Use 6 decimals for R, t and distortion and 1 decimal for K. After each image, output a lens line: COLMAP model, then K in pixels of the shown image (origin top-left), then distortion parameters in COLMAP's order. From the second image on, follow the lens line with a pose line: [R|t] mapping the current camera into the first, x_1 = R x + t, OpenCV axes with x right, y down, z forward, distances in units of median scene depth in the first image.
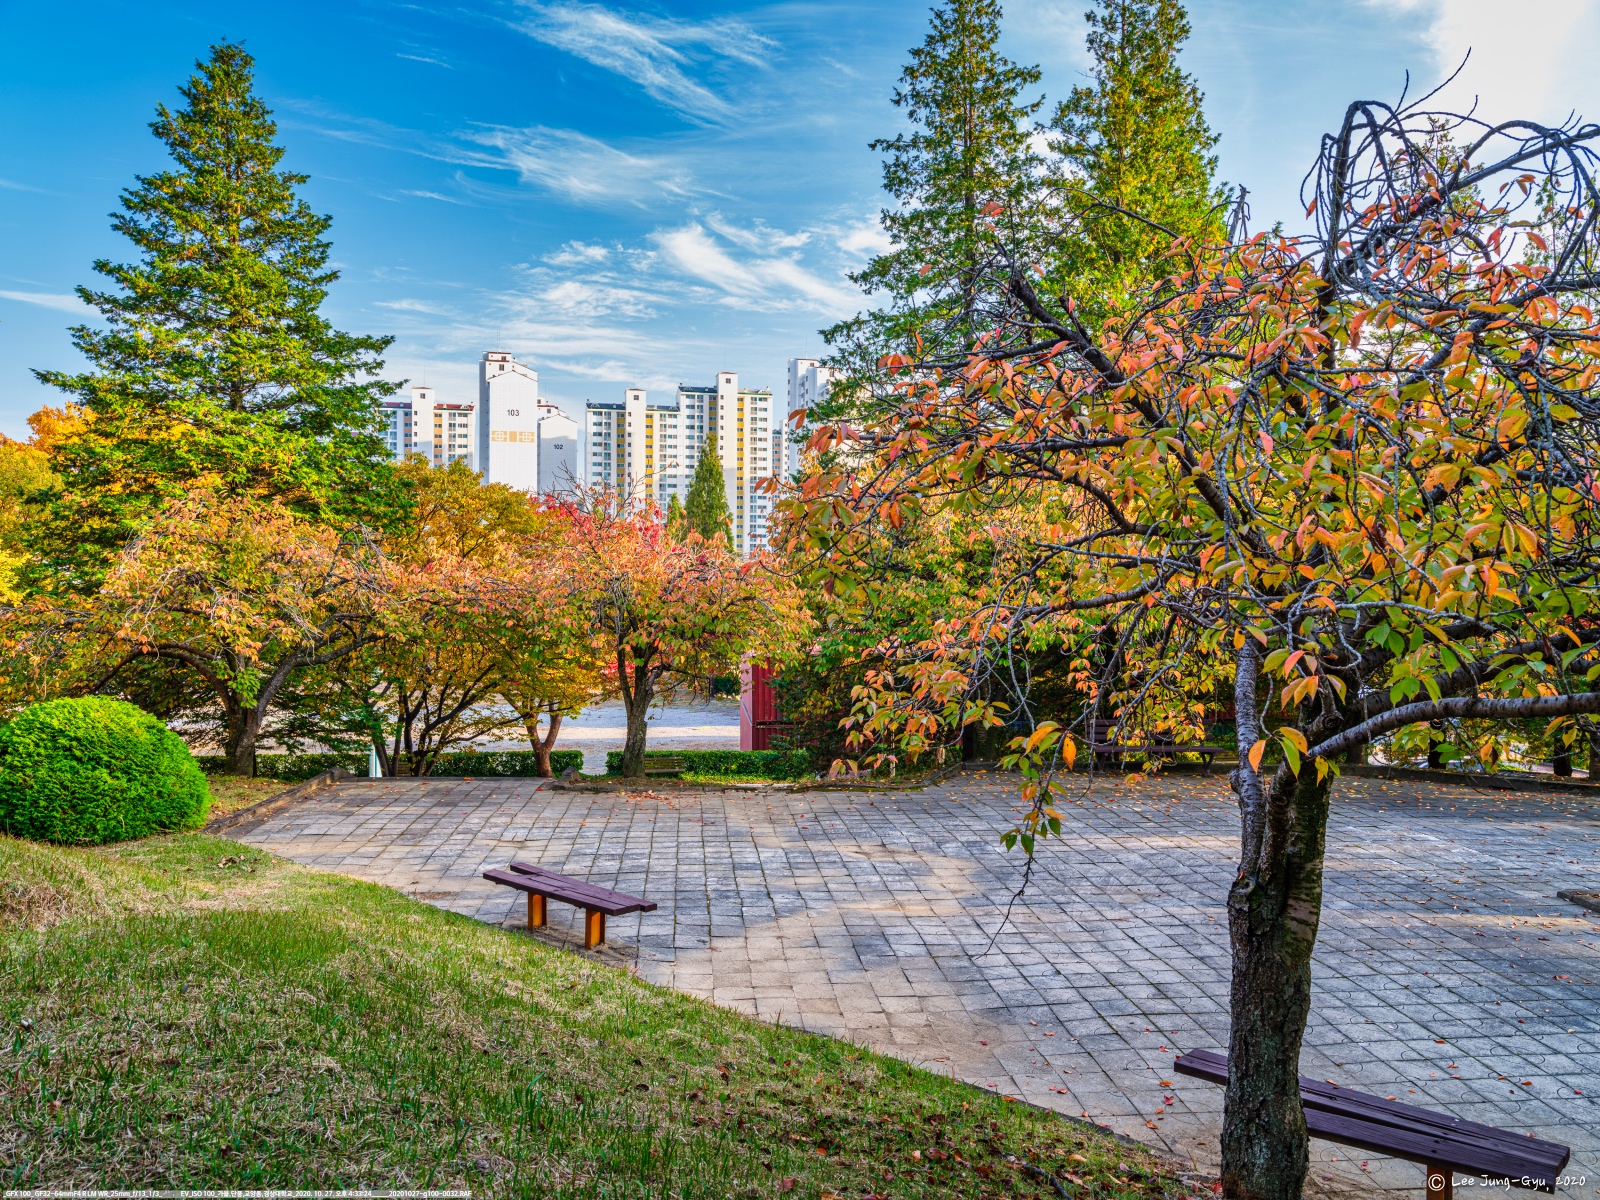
lens RADIAL K [[1171.6, 0, 801.0], [0, 1171.6, 596.1], [0, 0, 1]] dist [-0.003182, -0.000316]
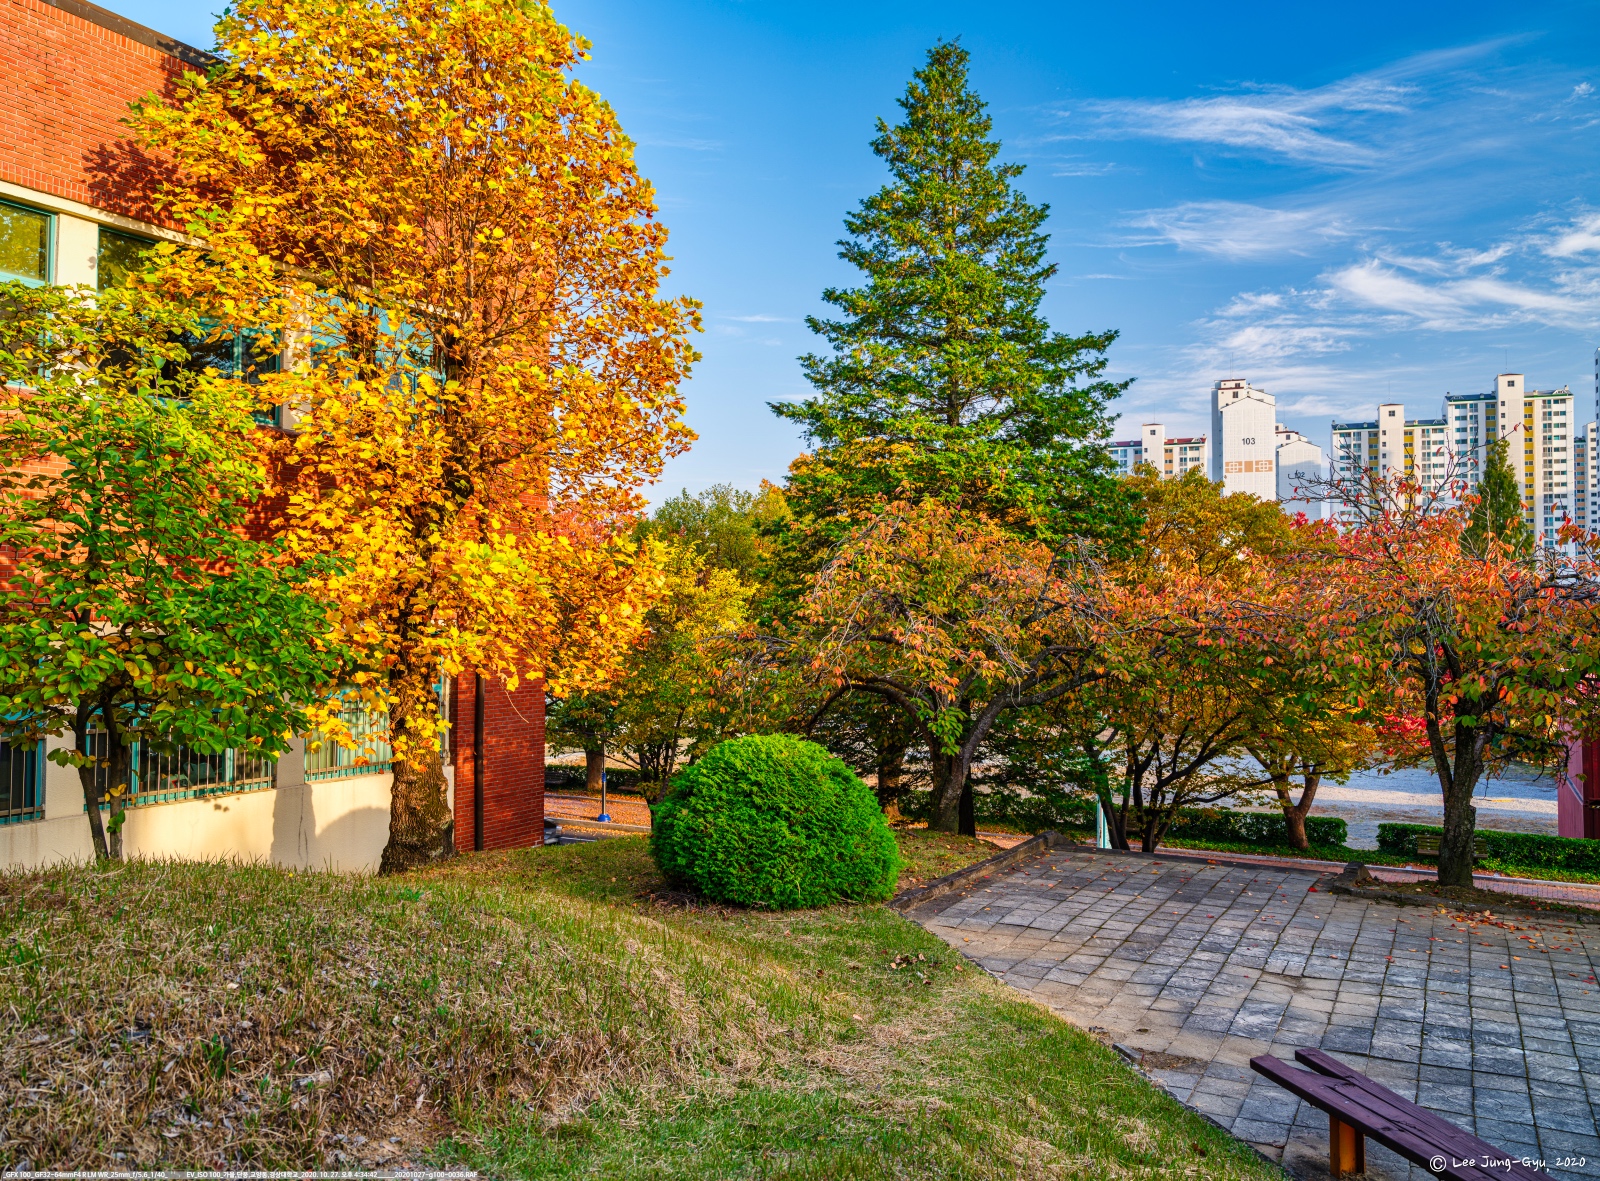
lens RADIAL K [[1171.6, 0, 800.8], [0, 1171.6, 592.2], [0, 0, 1]] dist [-0.003182, -0.000316]
pose [[0.822184, -0.017720, -0.568947, -0.055447], [-0.004358, 0.999290, -0.037420, 0.007111], [0.569206, 0.033245, 0.821523, 0.175131]]
